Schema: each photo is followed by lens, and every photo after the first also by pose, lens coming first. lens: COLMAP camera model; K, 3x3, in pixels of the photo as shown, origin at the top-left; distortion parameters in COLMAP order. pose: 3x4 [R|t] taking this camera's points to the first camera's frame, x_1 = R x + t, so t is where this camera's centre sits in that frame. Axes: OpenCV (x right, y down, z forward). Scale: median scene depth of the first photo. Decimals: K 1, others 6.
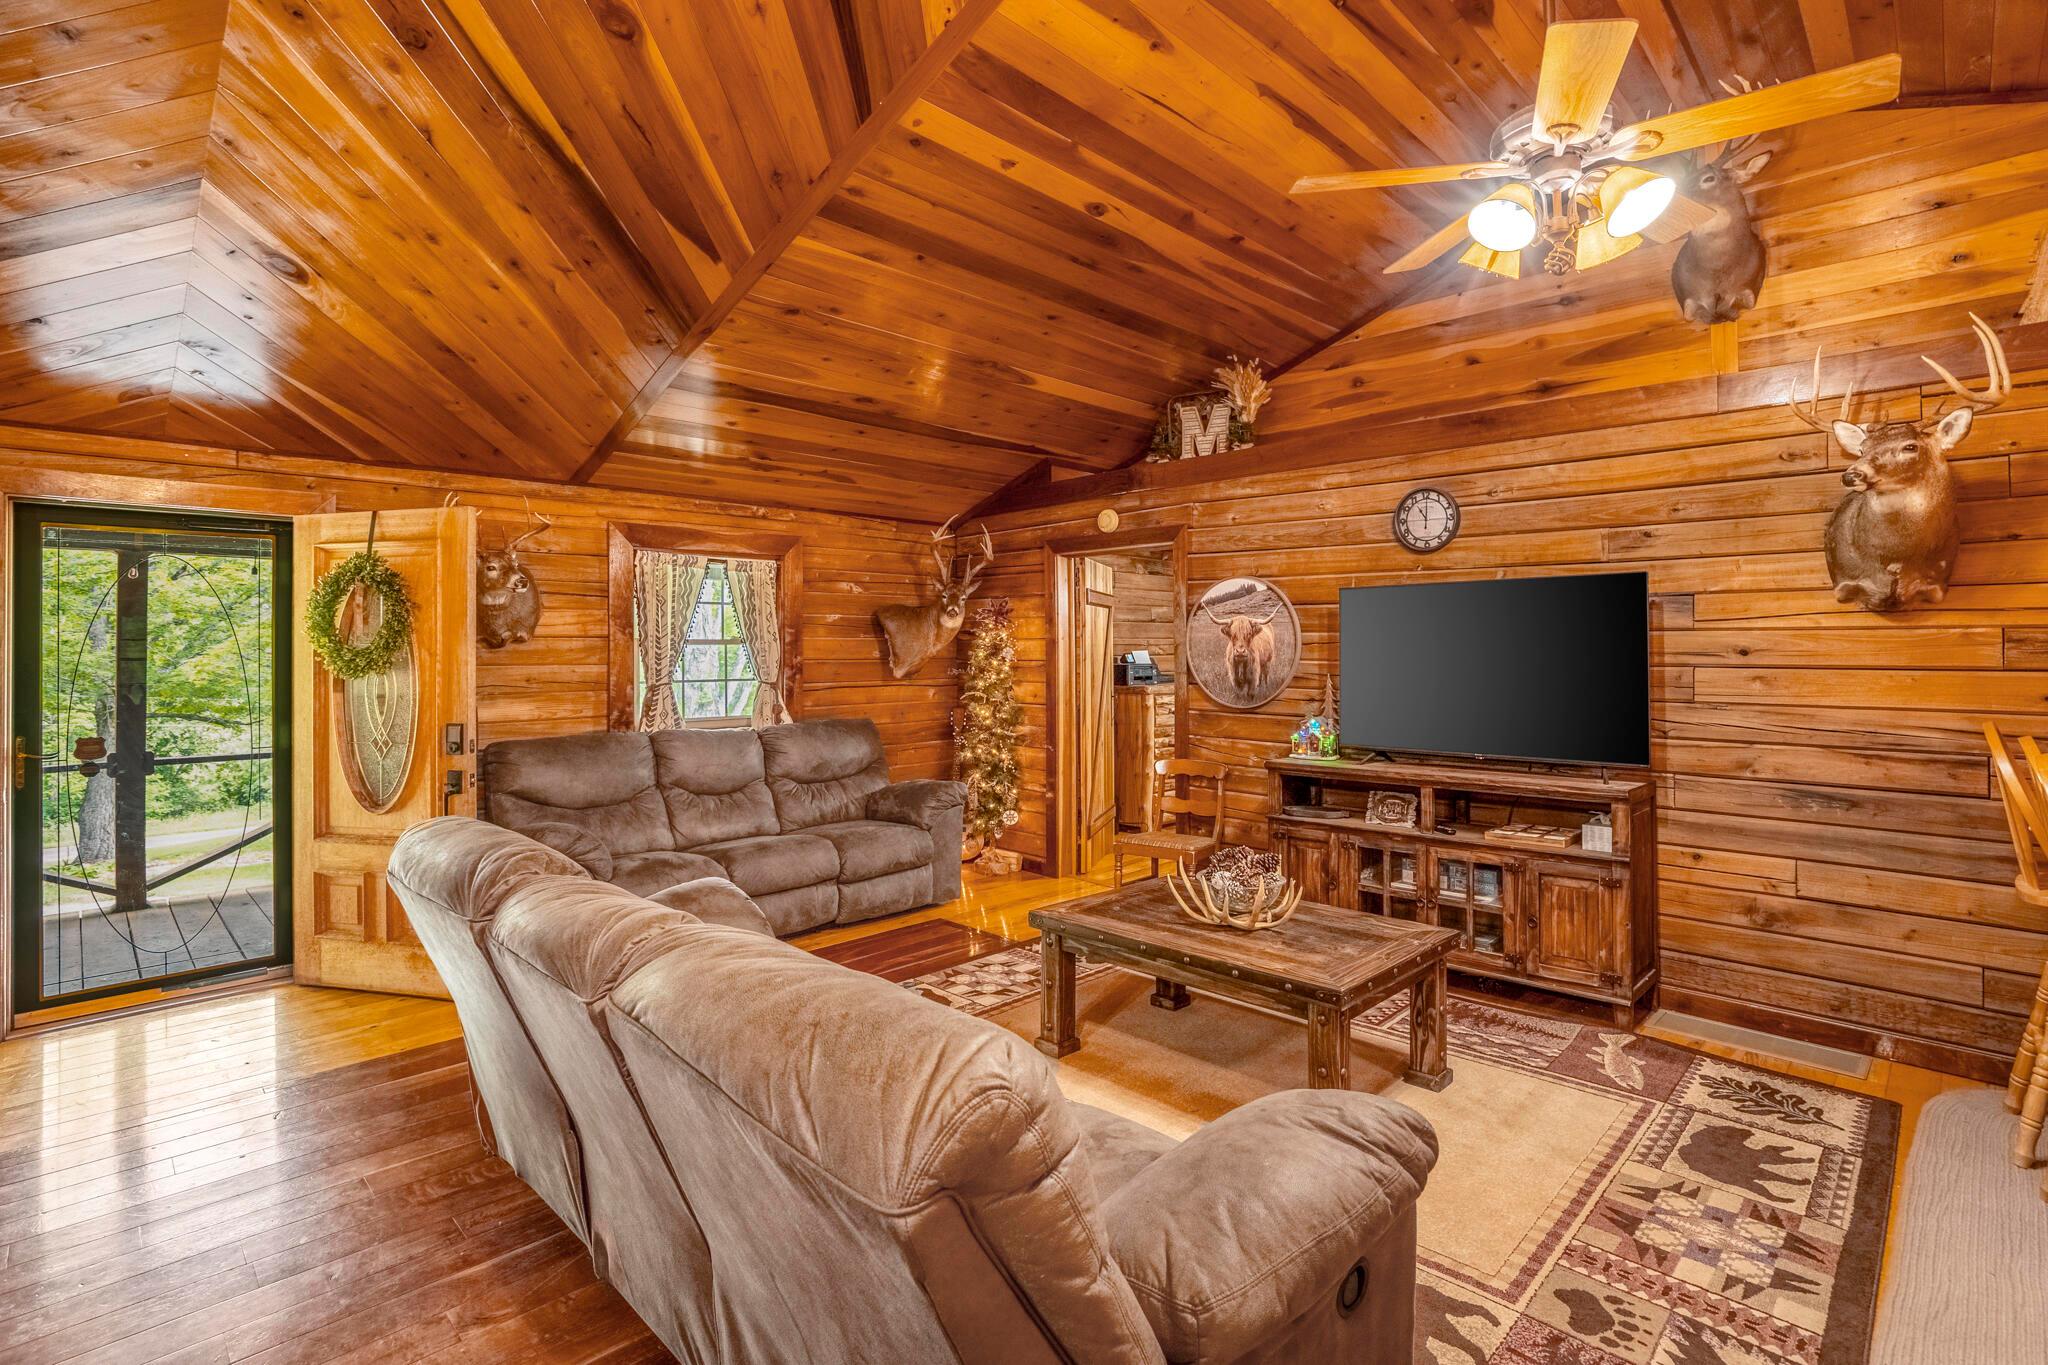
lens RADIAL K [[991.8, 0, 1063.0], [0, 991.8, 637.0], [0, 0, 1]] dist [-0.028869, 0.016205]
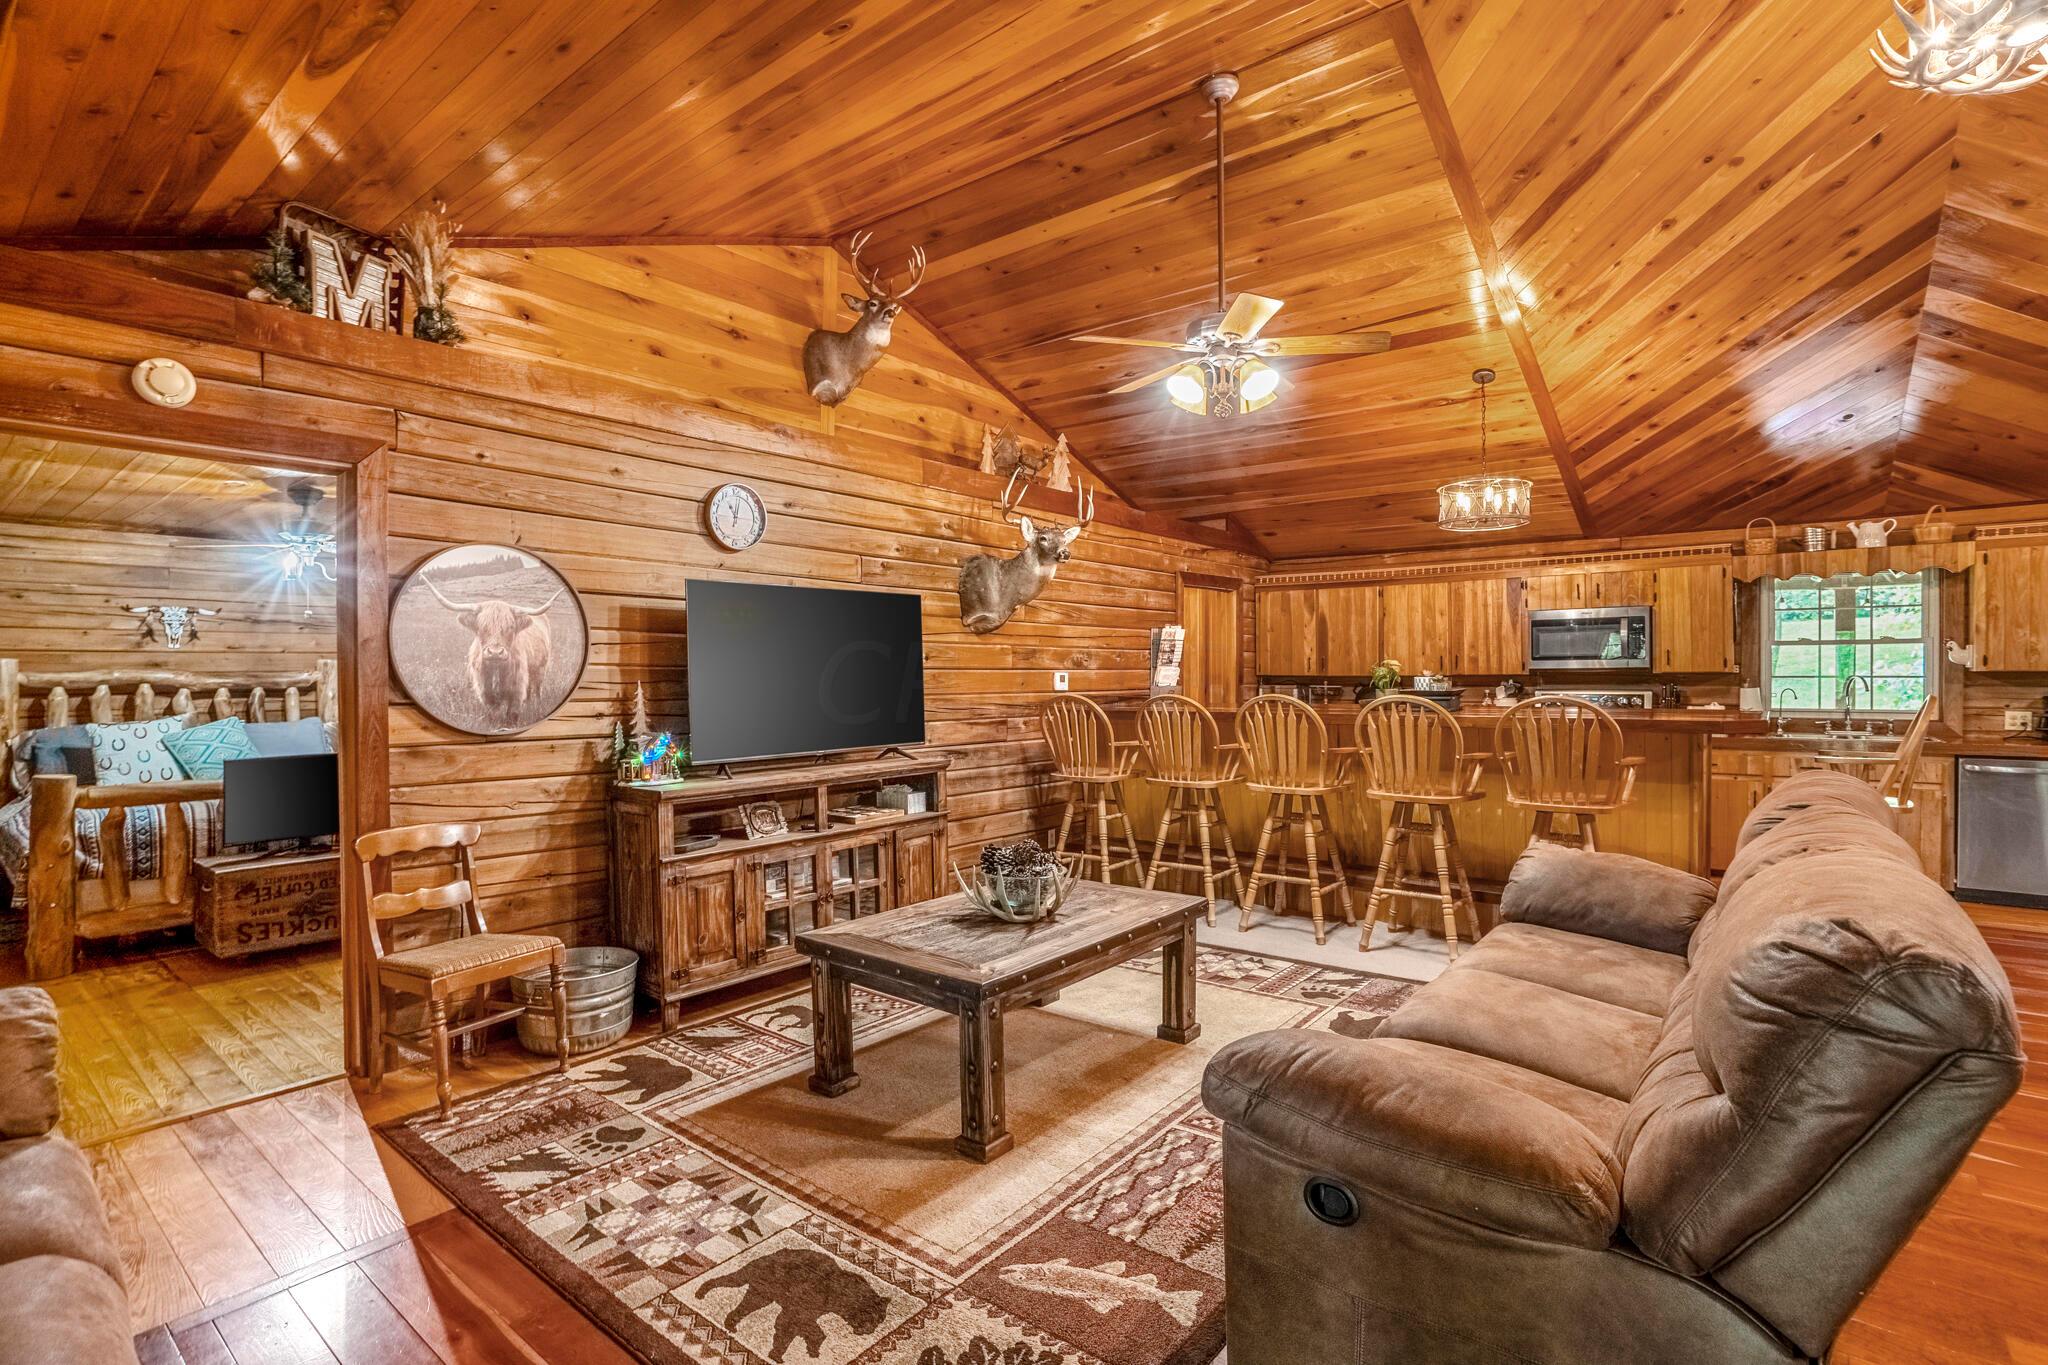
lens RADIAL K [[962.0, 0, 1017.8], [0, 962.0, 684.1], [0, 0, 1]] dist [-0.059899, 0.023476]
pose [[-0.074875, -0.008863, 0.997154, -0.792855], [-0.005729, 0.999948, 0.008457, 0.045795], [-0.997176, -0.005080, -0.074922, 1.088592]]
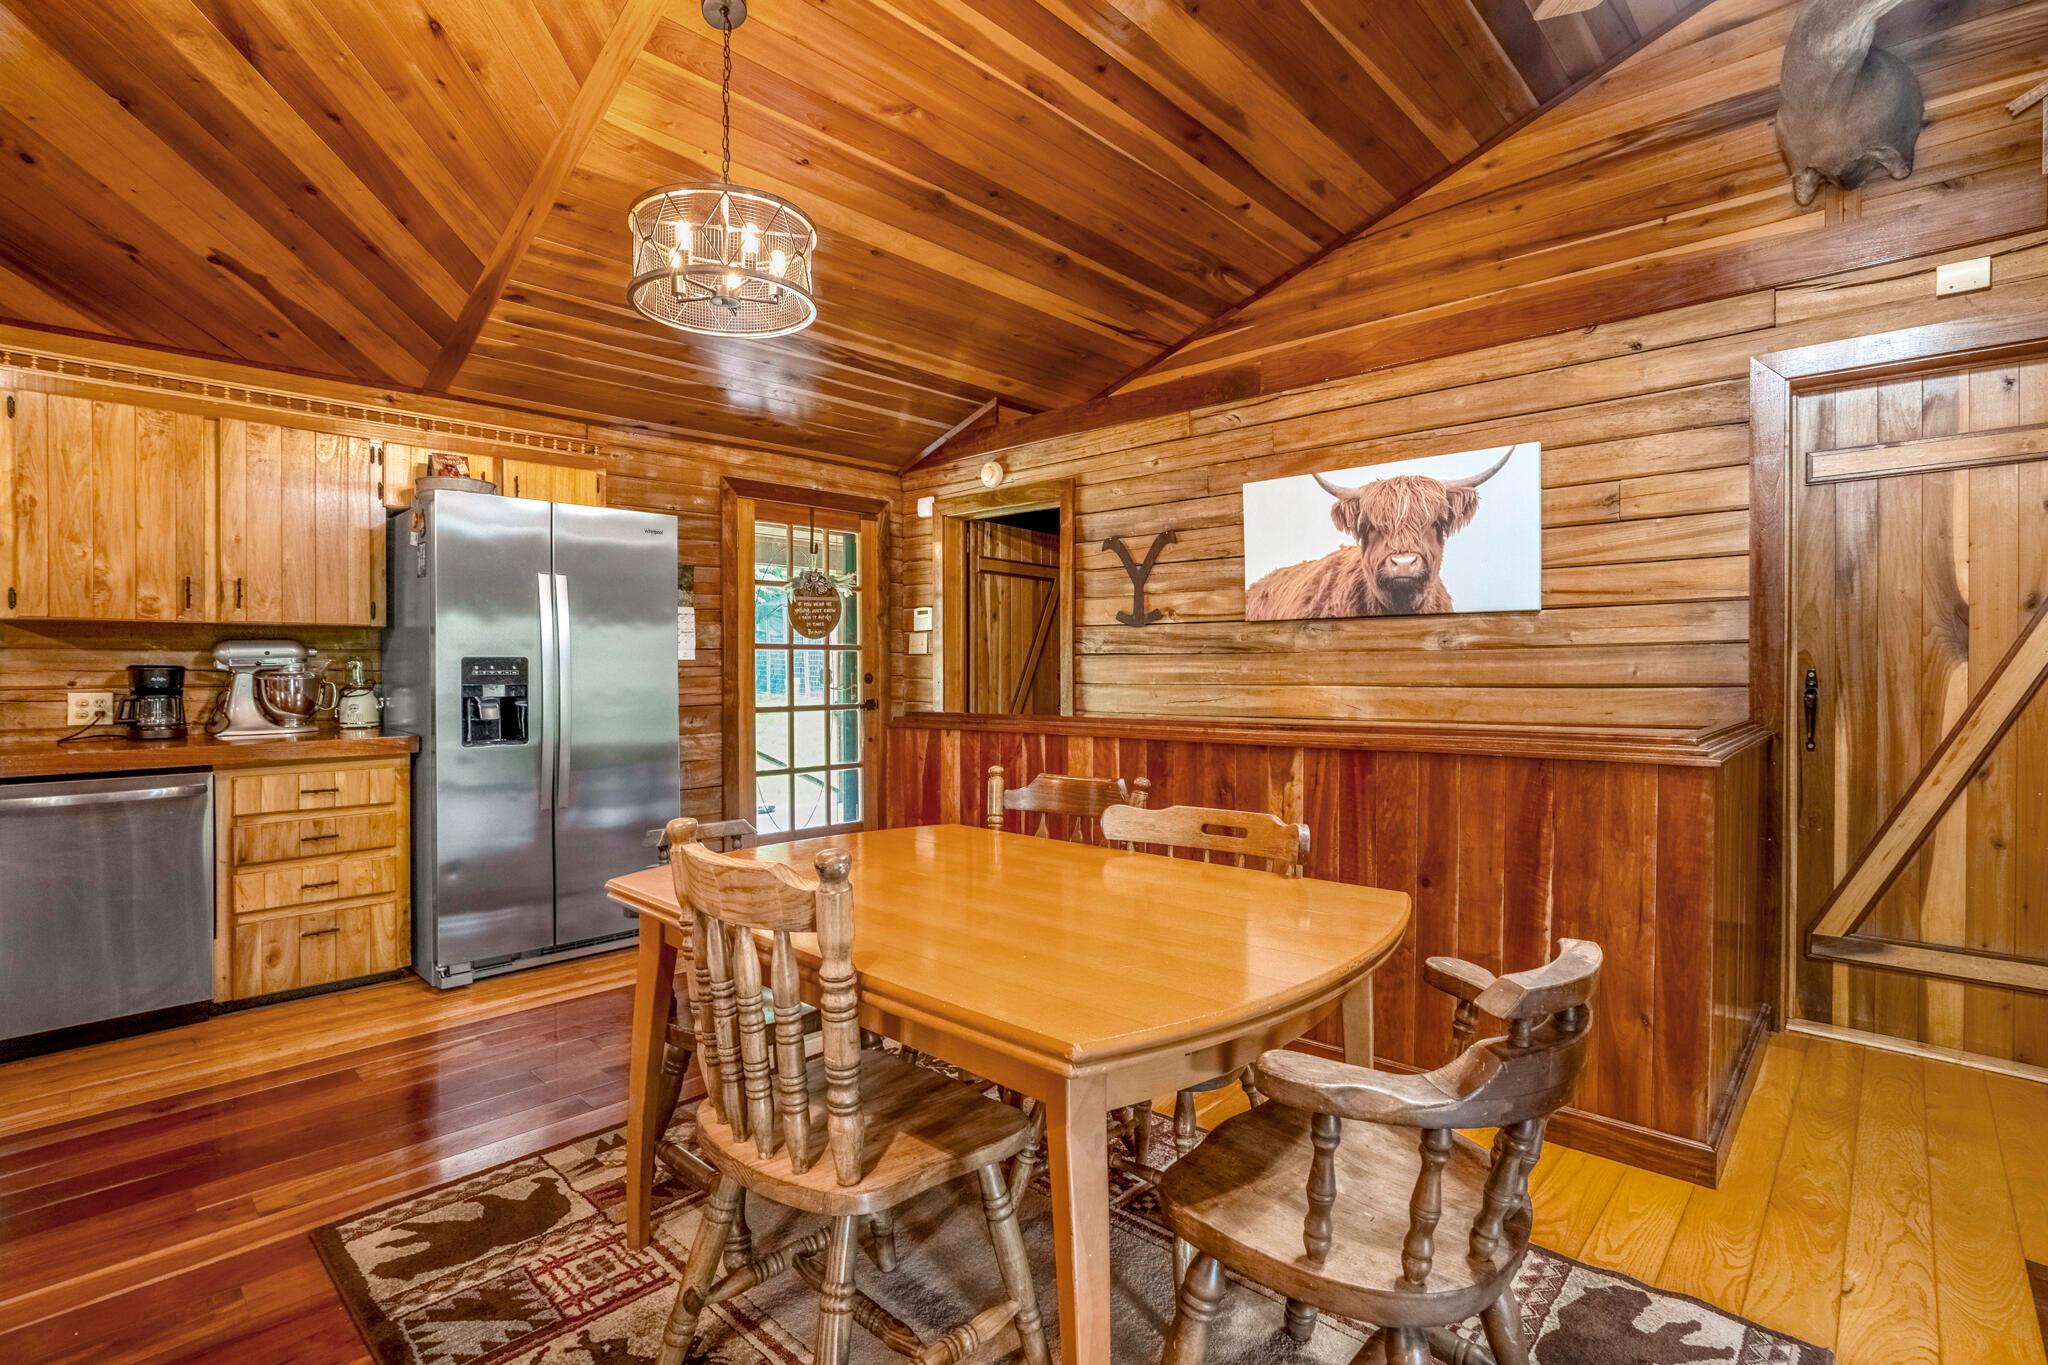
lens RADIAL K [[974.8, 0, 1043.3], [0, 974.8, 681.3], [0, 0, 1]] dist [-0.049698, 0.017457]
pose [[-0.999906, 0.005004, -0.012766, -0.248936], [0.004909, 0.999960, 0.007469, 0.083909], [0.012803, 0.007405, -0.999891, 0.167013]]
